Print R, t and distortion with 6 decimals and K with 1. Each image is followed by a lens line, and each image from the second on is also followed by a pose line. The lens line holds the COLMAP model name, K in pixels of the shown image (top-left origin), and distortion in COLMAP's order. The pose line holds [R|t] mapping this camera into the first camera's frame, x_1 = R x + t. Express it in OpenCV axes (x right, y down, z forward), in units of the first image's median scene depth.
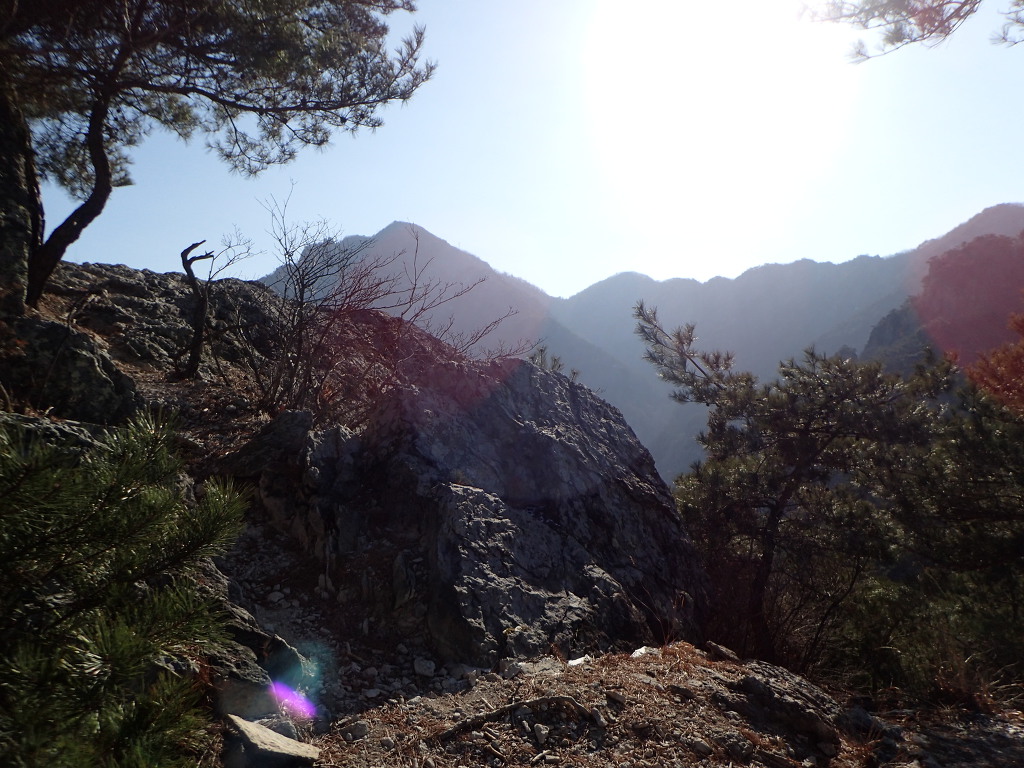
lens RADIAL K [[772.7, 0, 514.2], [0, 772.7, 379.0], [0, 0, 1]] dist [0.018724, -0.029076]
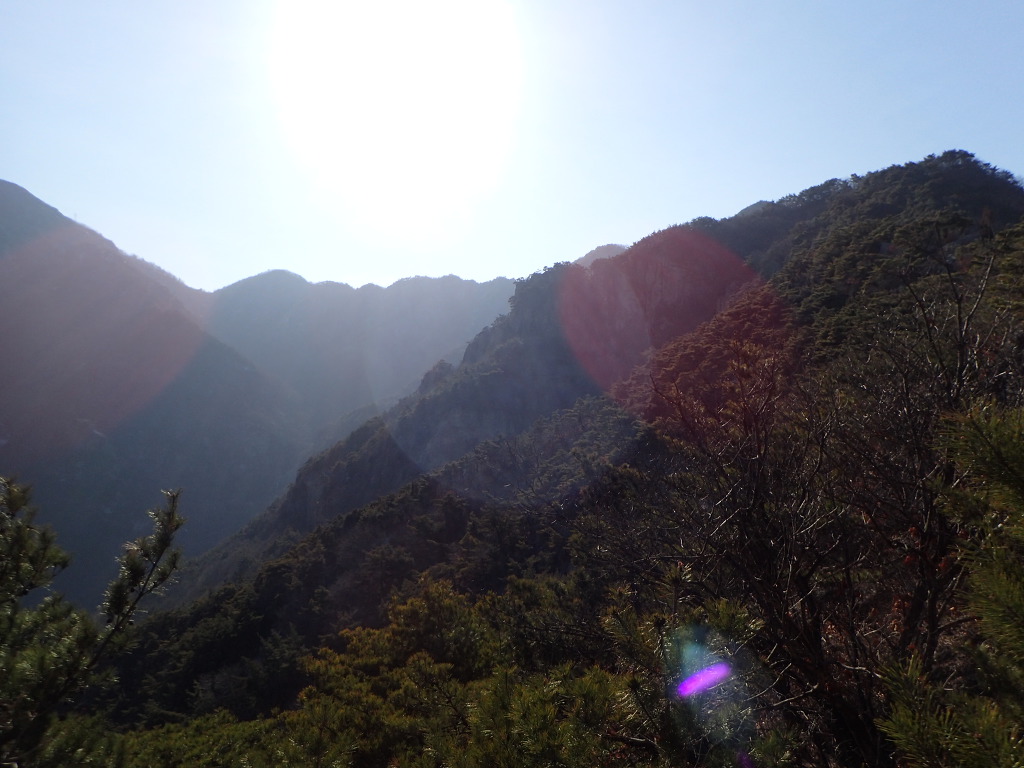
lens RADIAL K [[772.7, 0, 520.3], [0, 772.7, 384.8], [0, 0, 1]] dist [0.018724, -0.029076]
pose [[0.906987, 0.044796, 0.418770, 2.162380], [-0.044933, 0.998944, -0.009540, -0.144771], [-0.418755, -0.010164, 0.908042, 1.387417]]
